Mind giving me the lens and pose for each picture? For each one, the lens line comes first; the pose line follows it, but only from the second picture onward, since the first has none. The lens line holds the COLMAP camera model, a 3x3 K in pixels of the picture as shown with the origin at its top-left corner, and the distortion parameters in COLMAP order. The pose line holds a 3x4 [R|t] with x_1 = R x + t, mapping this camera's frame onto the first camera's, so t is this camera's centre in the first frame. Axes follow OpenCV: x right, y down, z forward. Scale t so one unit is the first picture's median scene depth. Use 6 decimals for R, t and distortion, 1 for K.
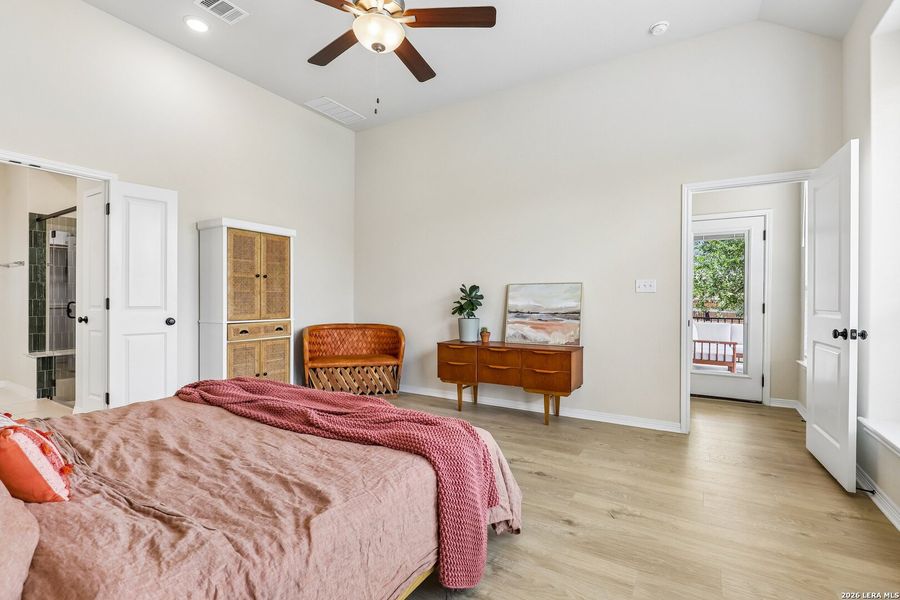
lens RADIAL K [[418.8, 0, 458.9], [0, 418.8, 299.4], [0, 0, 1]] dist [-0.022781, 0.001359]
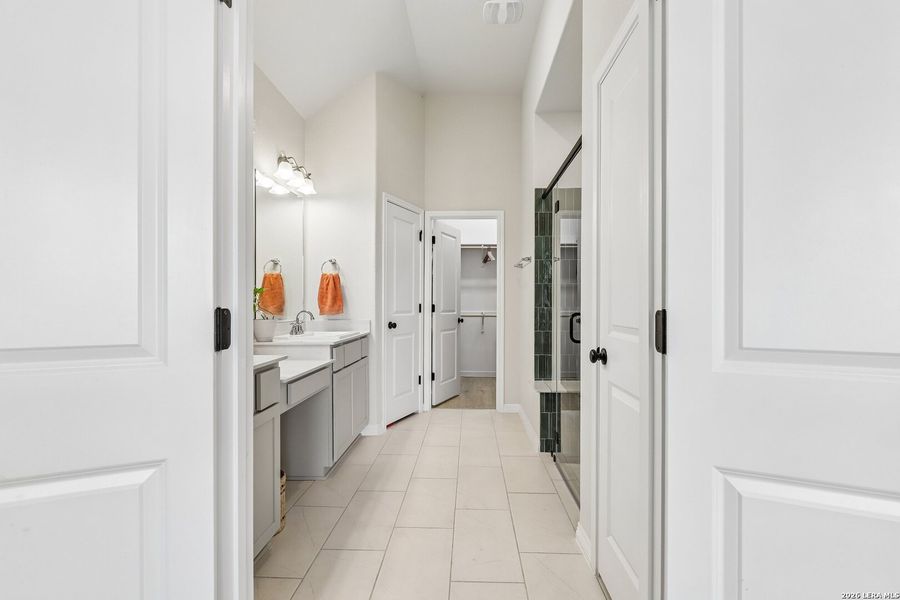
lens RADIAL K [[418.8, 0, 458.5], [0, 418.8, 303.6], [0, 0, 1]] dist [-0.022781, 0.001359]
pose [[0.501700, 0.000288, -0.865042, -0.478956], [-0.002806, 0.999995, -0.001294, -0.005644], [0.865037, 0.003077, 0.501698, 0.513600]]
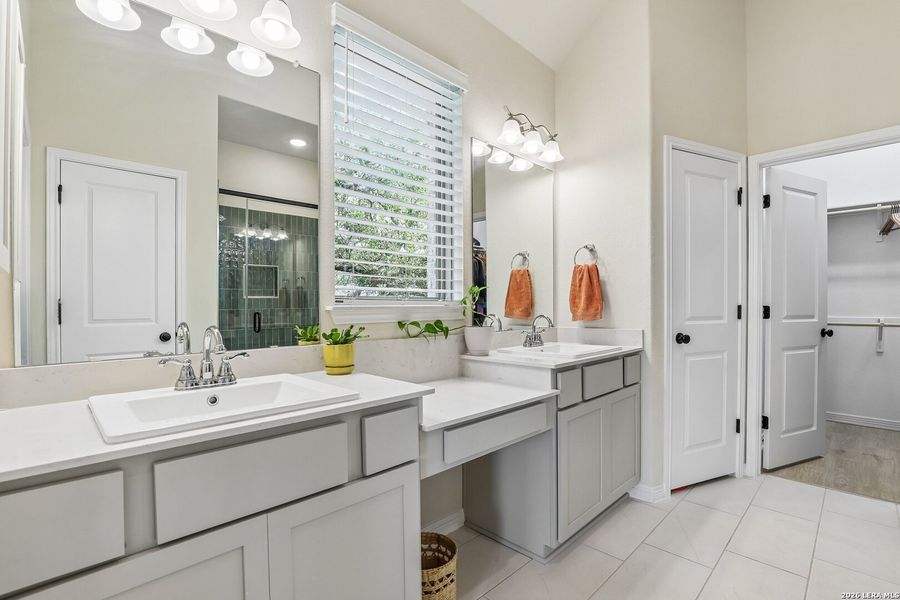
lens RADIAL K [[418.8, 0, 456.4], [0, 418.8, 310.4], [0, 0, 1]] dist [-0.022781, 0.001359]
pose [[-0.225255, 0.010931, -0.974238, -0.667460], [0.003231, 0.999940, 0.010473, -0.006171], [0.974294, -0.000788, -0.225277, 0.647751]]
